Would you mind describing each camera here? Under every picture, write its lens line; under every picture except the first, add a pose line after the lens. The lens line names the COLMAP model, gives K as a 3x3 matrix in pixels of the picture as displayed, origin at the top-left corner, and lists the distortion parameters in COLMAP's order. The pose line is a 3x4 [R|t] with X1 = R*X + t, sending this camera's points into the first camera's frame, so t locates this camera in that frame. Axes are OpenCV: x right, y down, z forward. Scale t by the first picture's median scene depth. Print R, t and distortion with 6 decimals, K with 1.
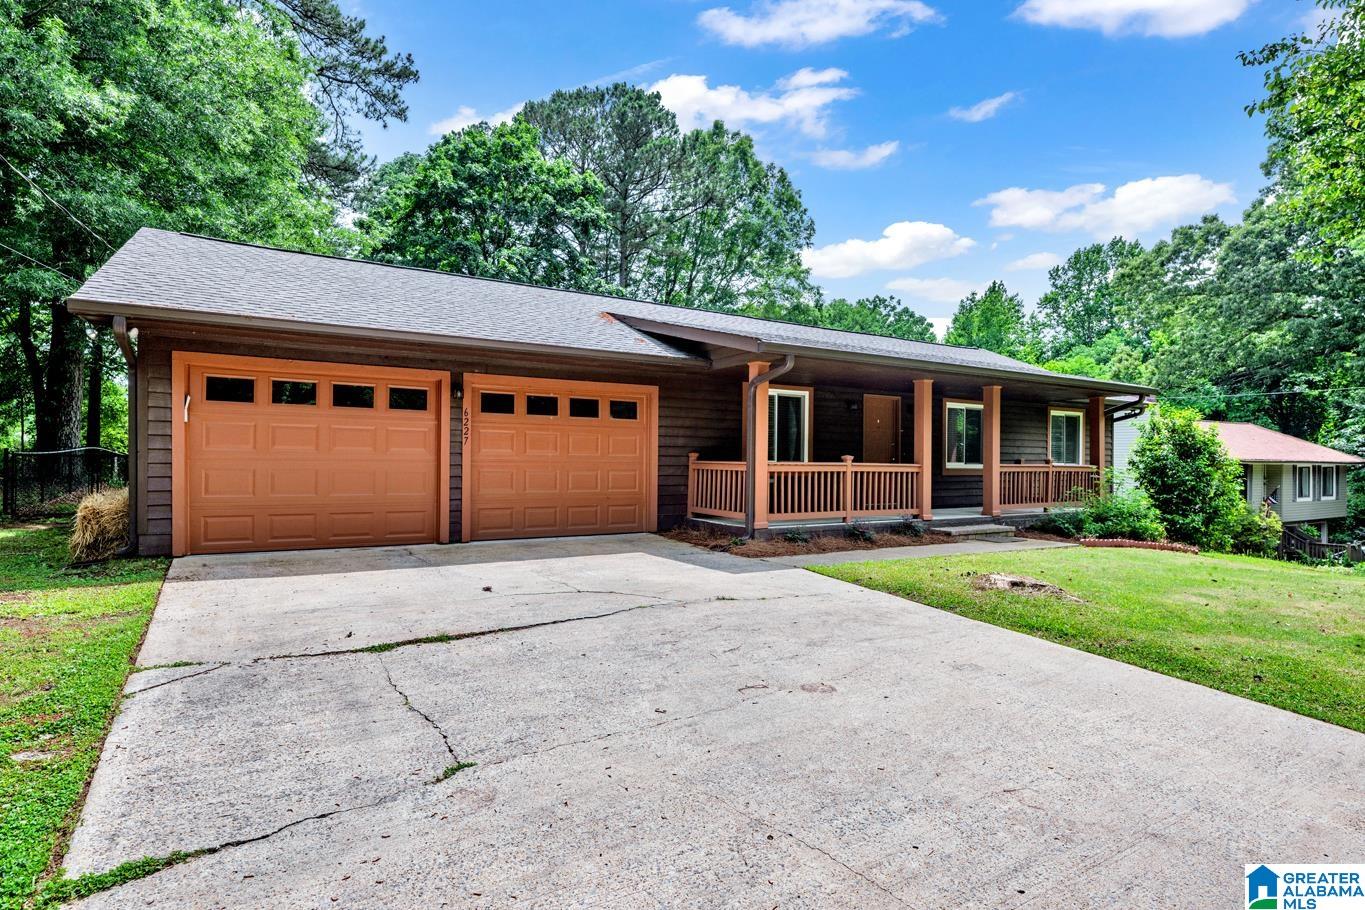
lens RADIAL K [[711.1, 0, 684.9], [0, 711.1, 460.9], [0, 0, 1]] dist [-0.000528, 0.000131]
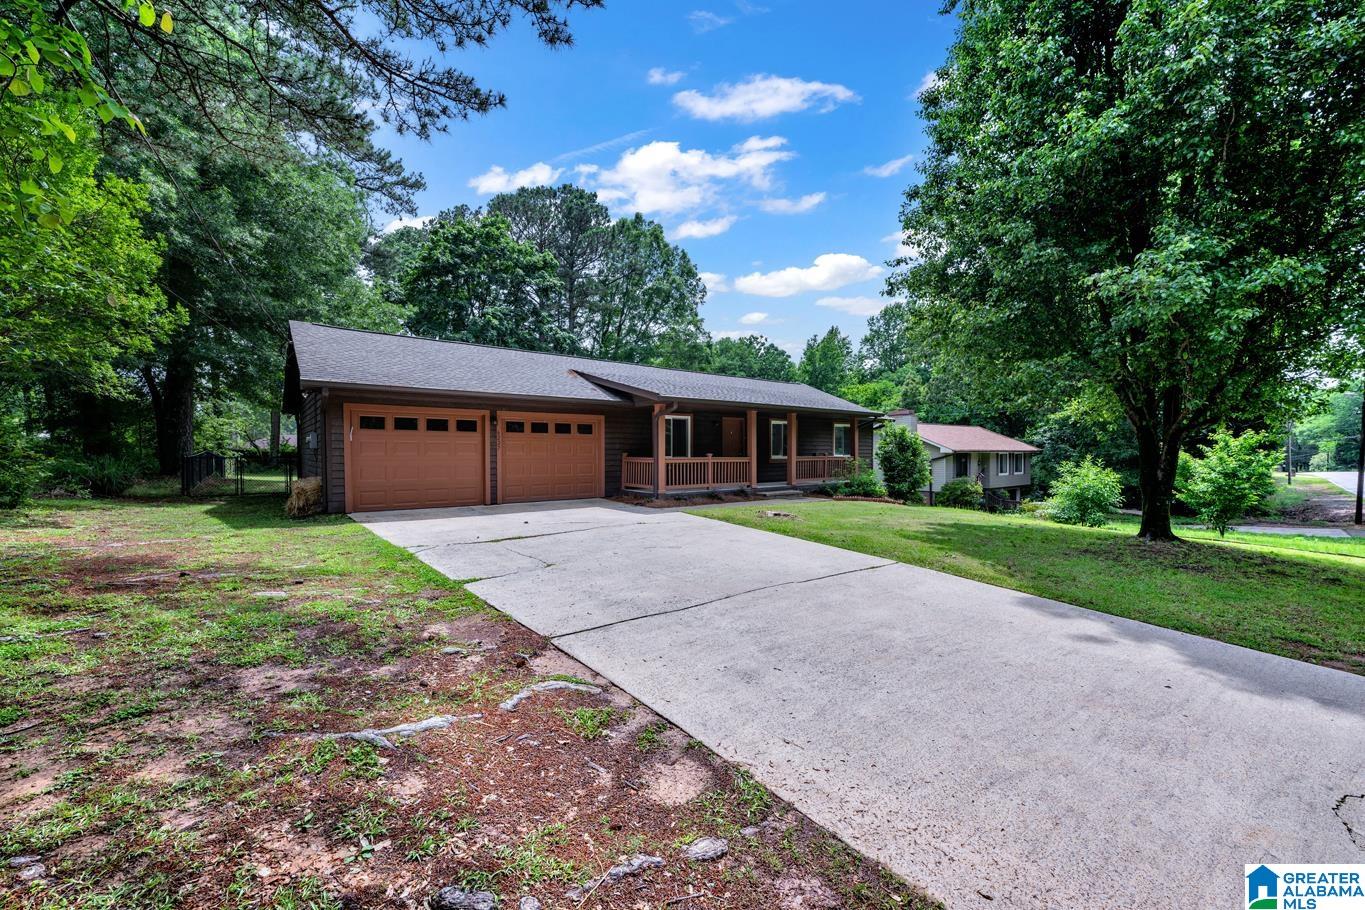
lens RADIAL K [[549.9, 0, 686.8], [0, 549.9, 460.0], [0, 0, 1]] dist [0.000998, 0.000037]
pose [[0.991818, -0.012144, 0.127080, -0.004160], [0.010155, 0.999816, 0.016285, -0.006333], [-0.127254, -0.014861, 0.991759, -0.175001]]
